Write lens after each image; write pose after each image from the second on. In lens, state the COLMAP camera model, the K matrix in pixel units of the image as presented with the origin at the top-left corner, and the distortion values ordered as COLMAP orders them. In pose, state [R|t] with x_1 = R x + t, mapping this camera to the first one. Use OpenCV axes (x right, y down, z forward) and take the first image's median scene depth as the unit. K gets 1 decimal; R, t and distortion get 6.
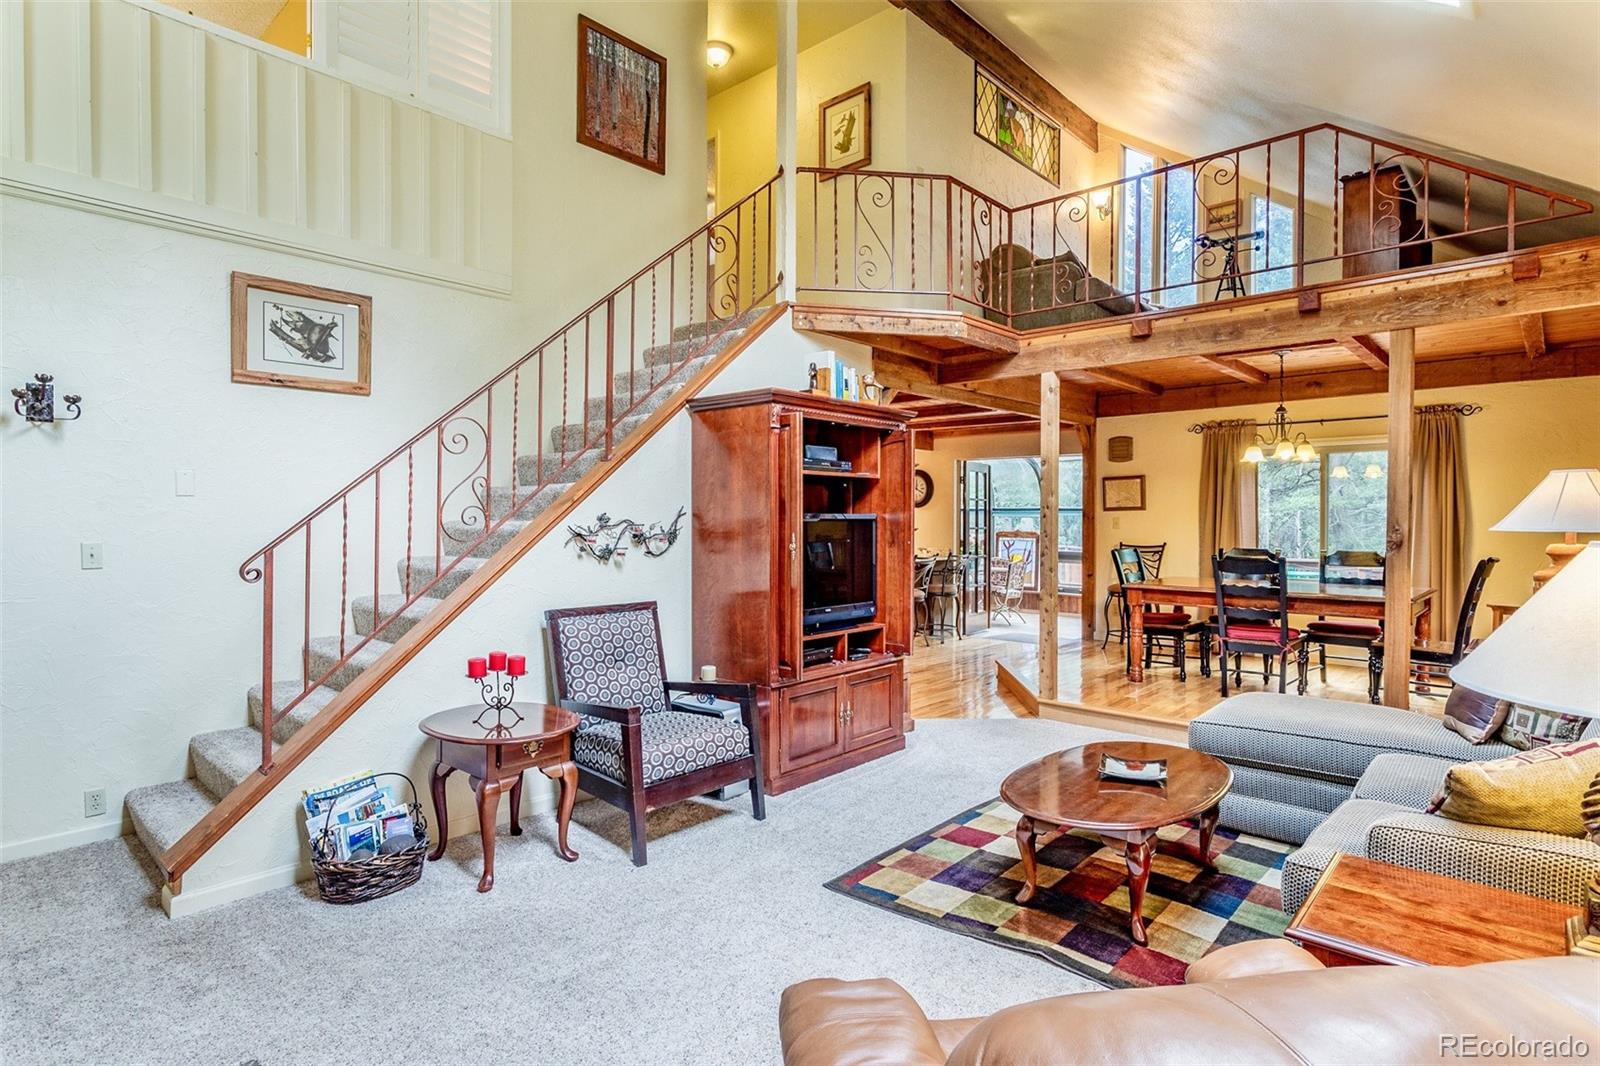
lens RADIAL K [[794.8, 0, 814.0], [0, 794.8, 525.8], [0, 0, 1]] dist [-0.004384, 0.002169]
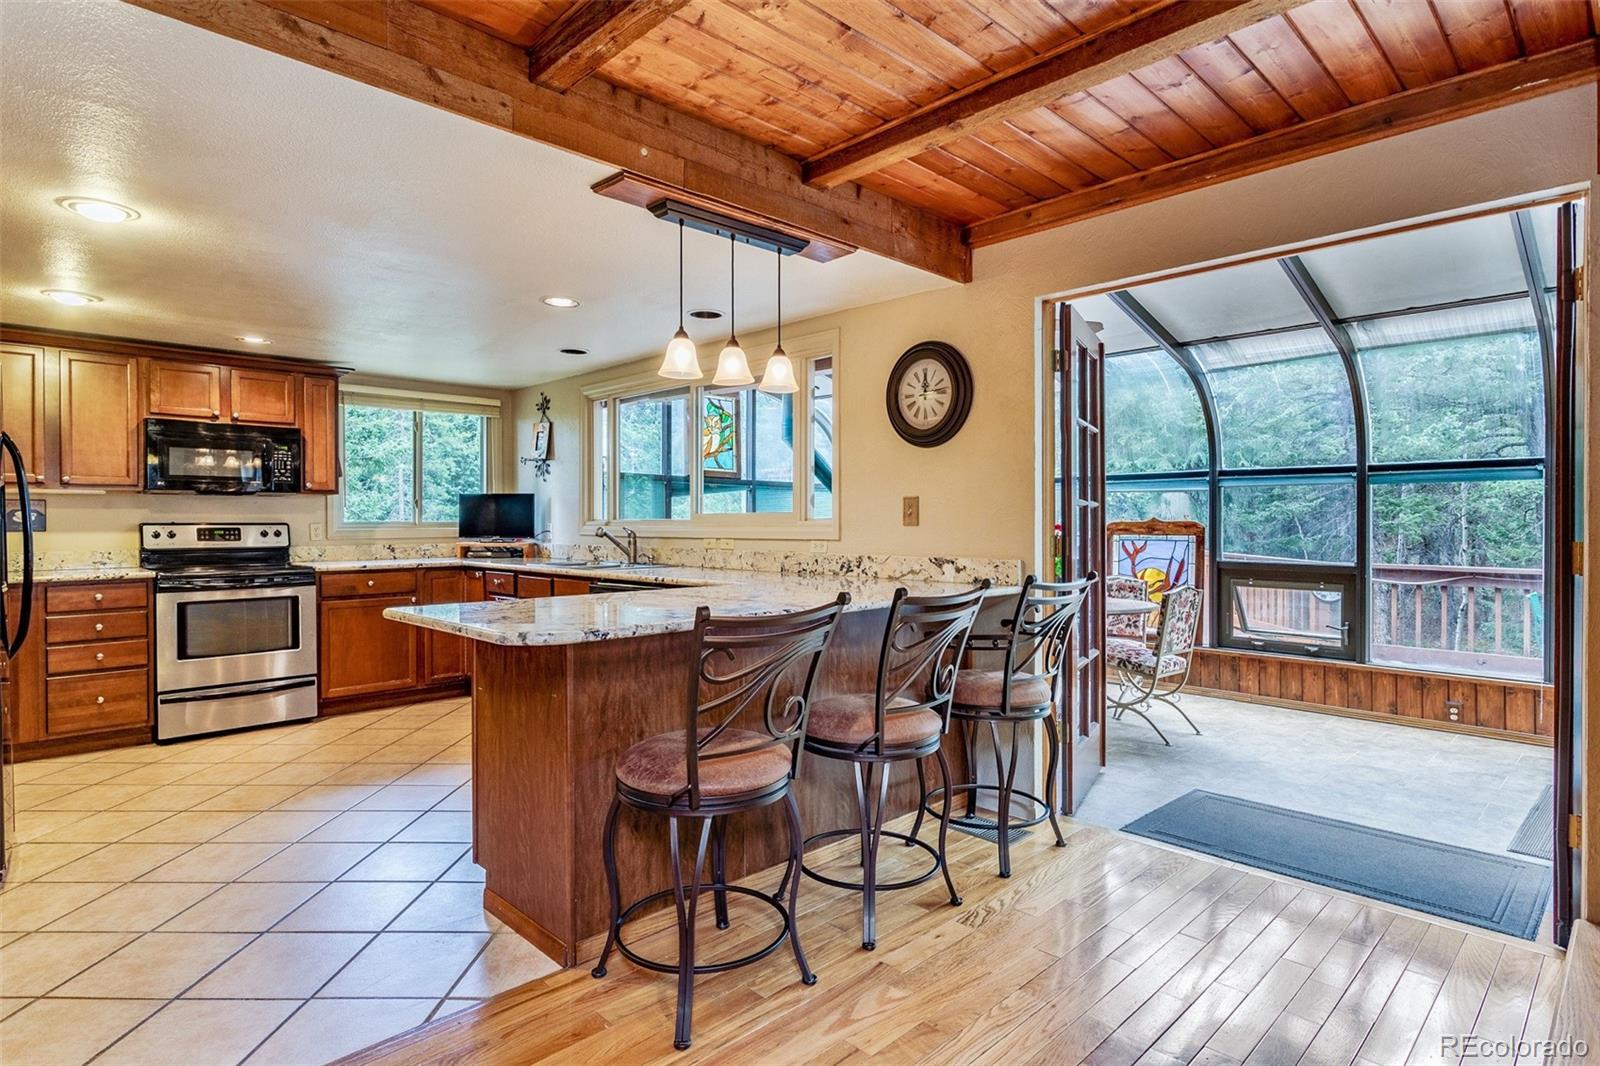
lens RADIAL K [[848.6, 0, 804.6], [0, 848.6, 523.1], [0, 0, 1]] dist [-0.007087, 0.005404]
pose [[0.998241, -0.007168, -0.058849, 0.117030], [0.006778, 0.999954, -0.006829, 0.016001], [0.058896, 0.006418, 0.998244, 0.745427]]
